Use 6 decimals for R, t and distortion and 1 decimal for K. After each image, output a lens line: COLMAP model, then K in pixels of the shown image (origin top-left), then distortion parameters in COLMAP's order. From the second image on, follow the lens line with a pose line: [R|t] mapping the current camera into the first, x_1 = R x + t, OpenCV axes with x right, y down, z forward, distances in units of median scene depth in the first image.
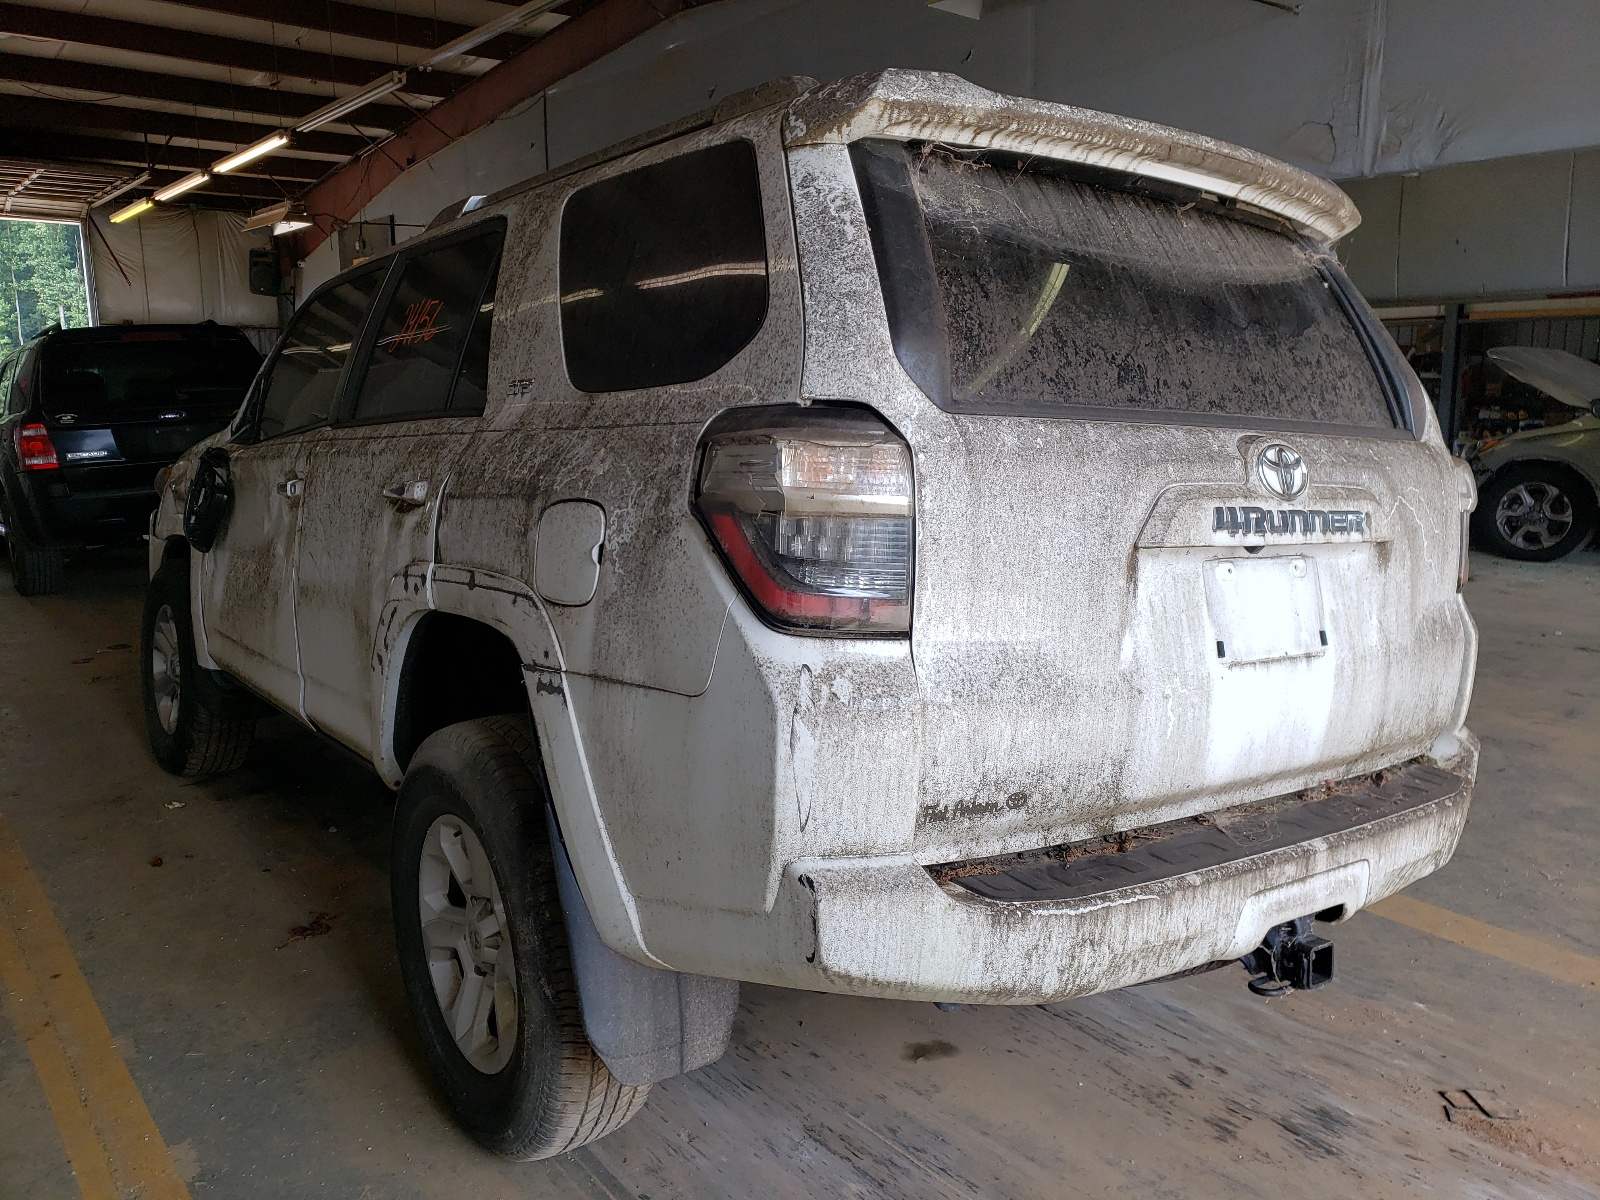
lens RADIAL K [[1215.7, 0, 798.8], [0, 1215.7, 585.3], [0, 0, 1]] dist [0.027745, -0.001128]
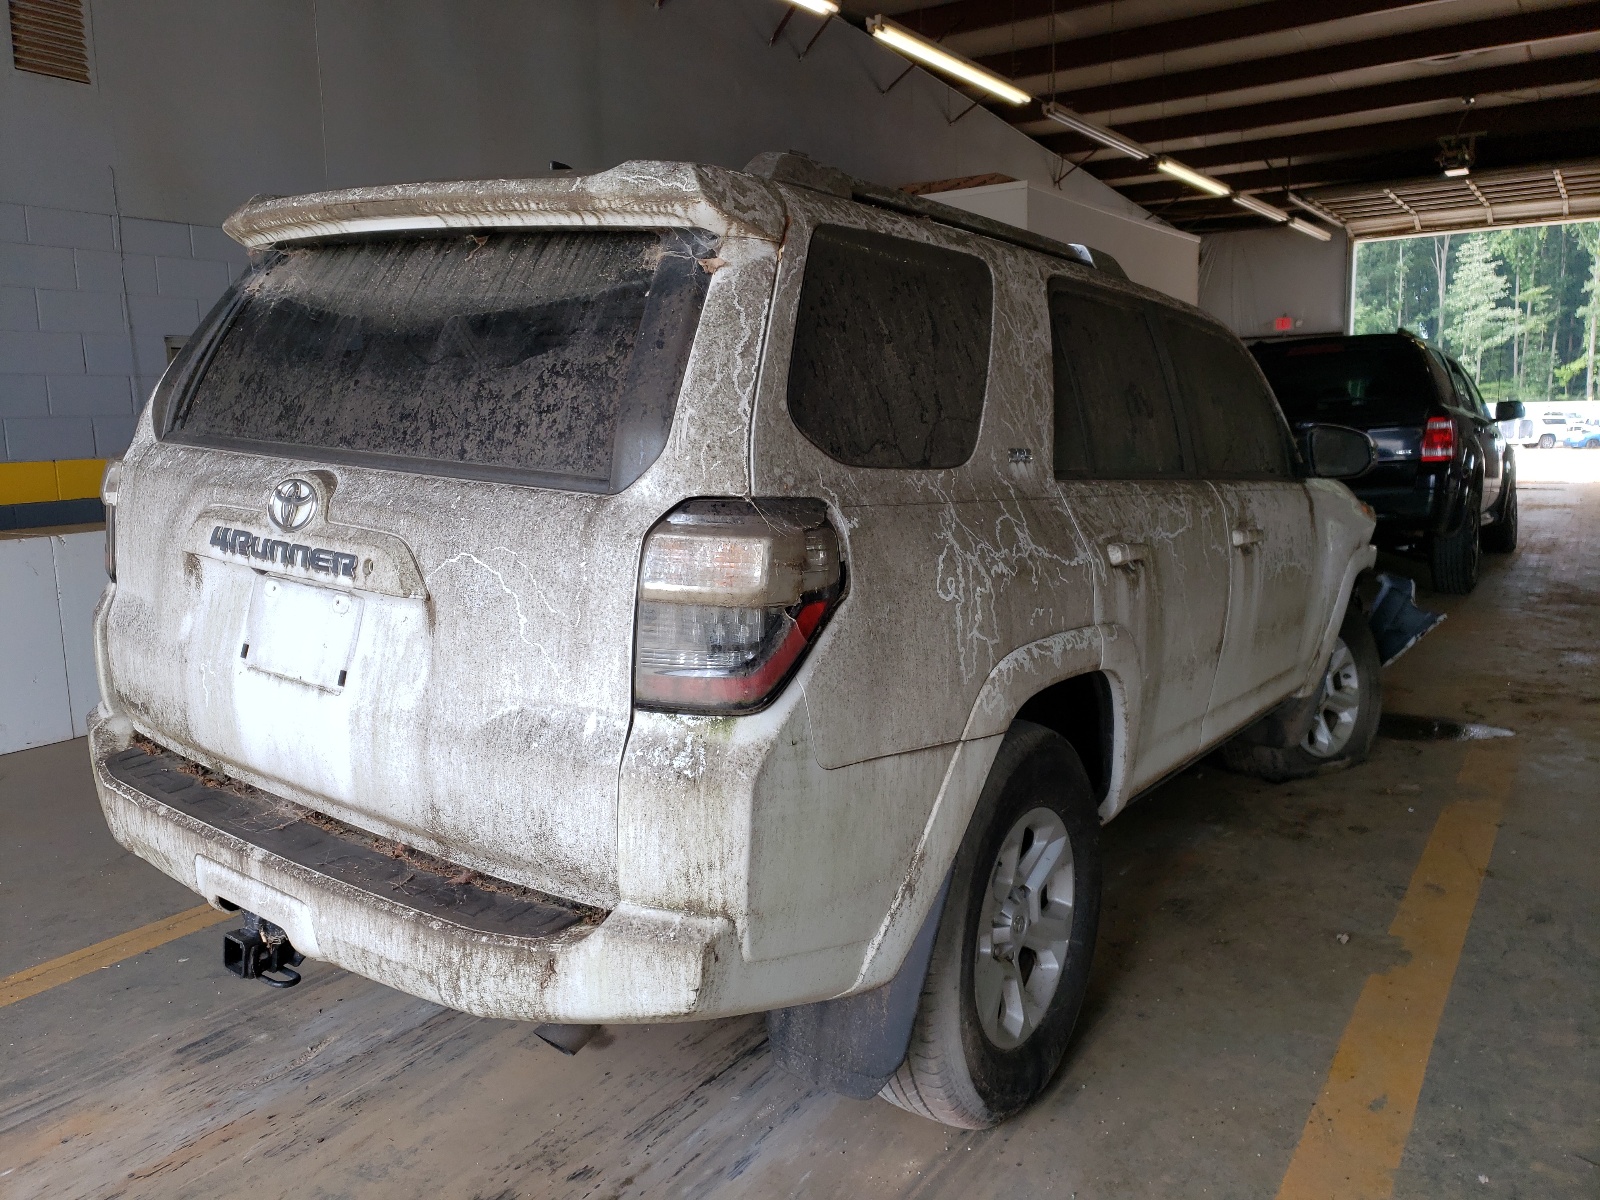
lens RADIAL K [[1240.6, 0, 768.8], [0, 1240.6, 598.2], [0, 0, 1]] dist [0.060526, -0.087925]
pose [[0.300642, 0.142691, -0.943003, 1.543198], [-0.135668, 0.985088, 0.105806, -0.182471], [0.944039, 0.096125, 0.315517, 1.044692]]
